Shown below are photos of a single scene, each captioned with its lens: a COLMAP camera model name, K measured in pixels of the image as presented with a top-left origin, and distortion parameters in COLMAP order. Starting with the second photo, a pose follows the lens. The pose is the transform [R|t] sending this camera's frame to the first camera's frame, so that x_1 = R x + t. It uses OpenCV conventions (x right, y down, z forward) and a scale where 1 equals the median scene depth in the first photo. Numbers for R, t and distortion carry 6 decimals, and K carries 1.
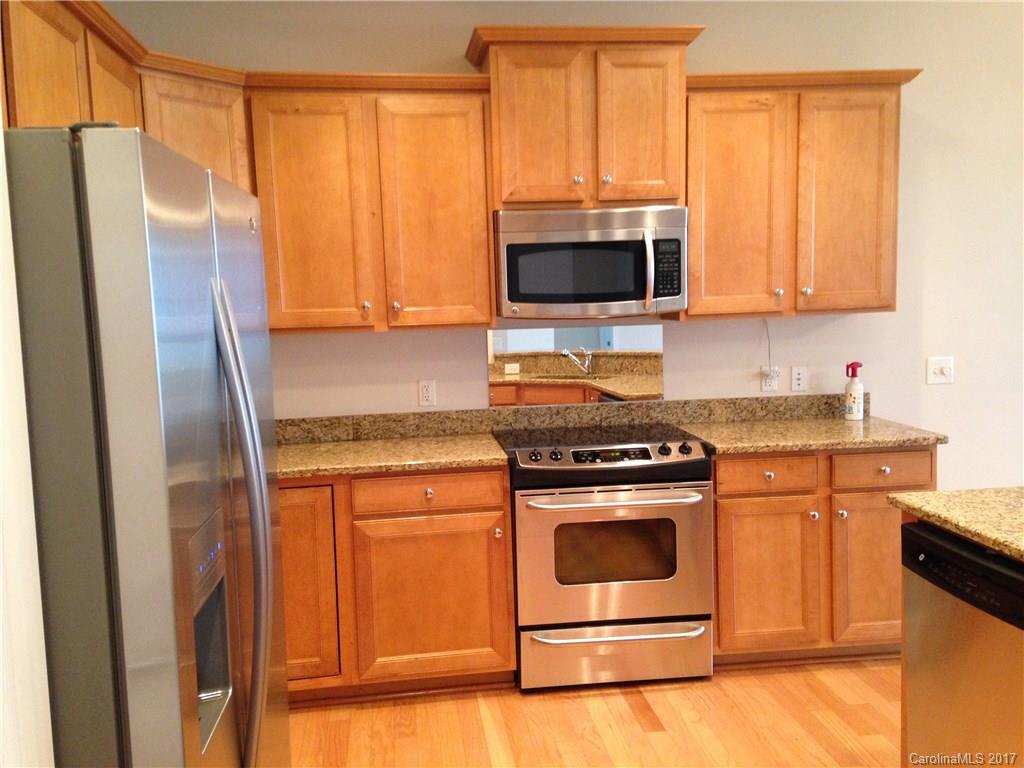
lens RADIAL K [[932.7, 0, 512.0], [0, 932.7, 384.0], [0, 0, 1]] dist [0.227599, -0.325687]
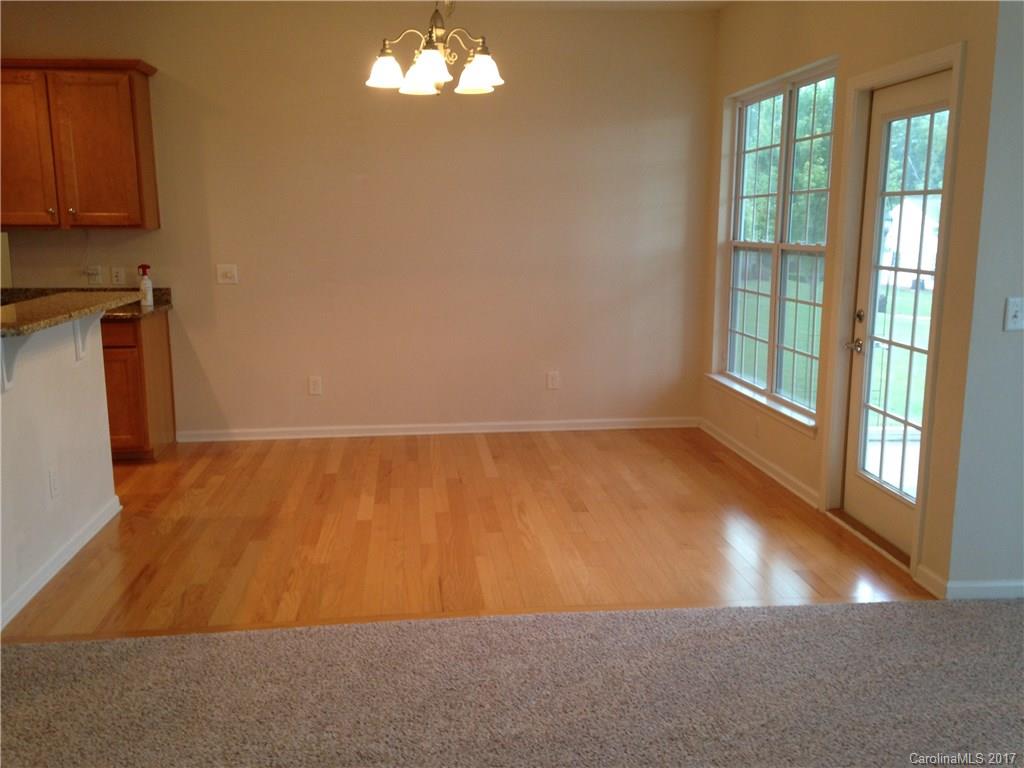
lens RADIAL K [[932.7, 0, 512.0], [0, 932.7, 384.0], [0, 0, 1]] dist [0.227599, -0.325687]
pose [[0.999391, 0.028142, -0.020653, 1.019641], [-0.026770, 0.997593, 0.063960, 0.052329], [0.022404, -0.063369, 0.997739, -0.465271]]
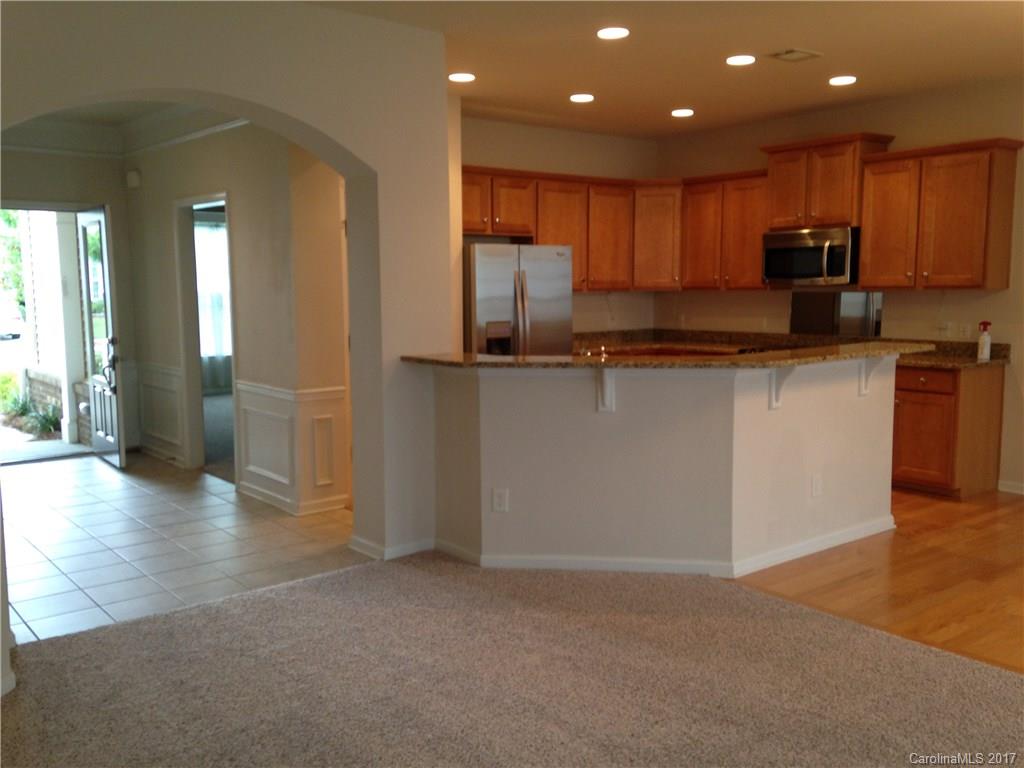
lens RADIAL K [[932.7, 0, 512.0], [0, 932.7, 384.0], [0, 0, 1]] dist [0.227599, -0.325687]
pose [[0.511942, 0.119417, -0.850679, 1.419170], [-0.100325, 0.991825, 0.078855, 0.033646], [0.853142, 0.044975, 0.519737, -0.506877]]
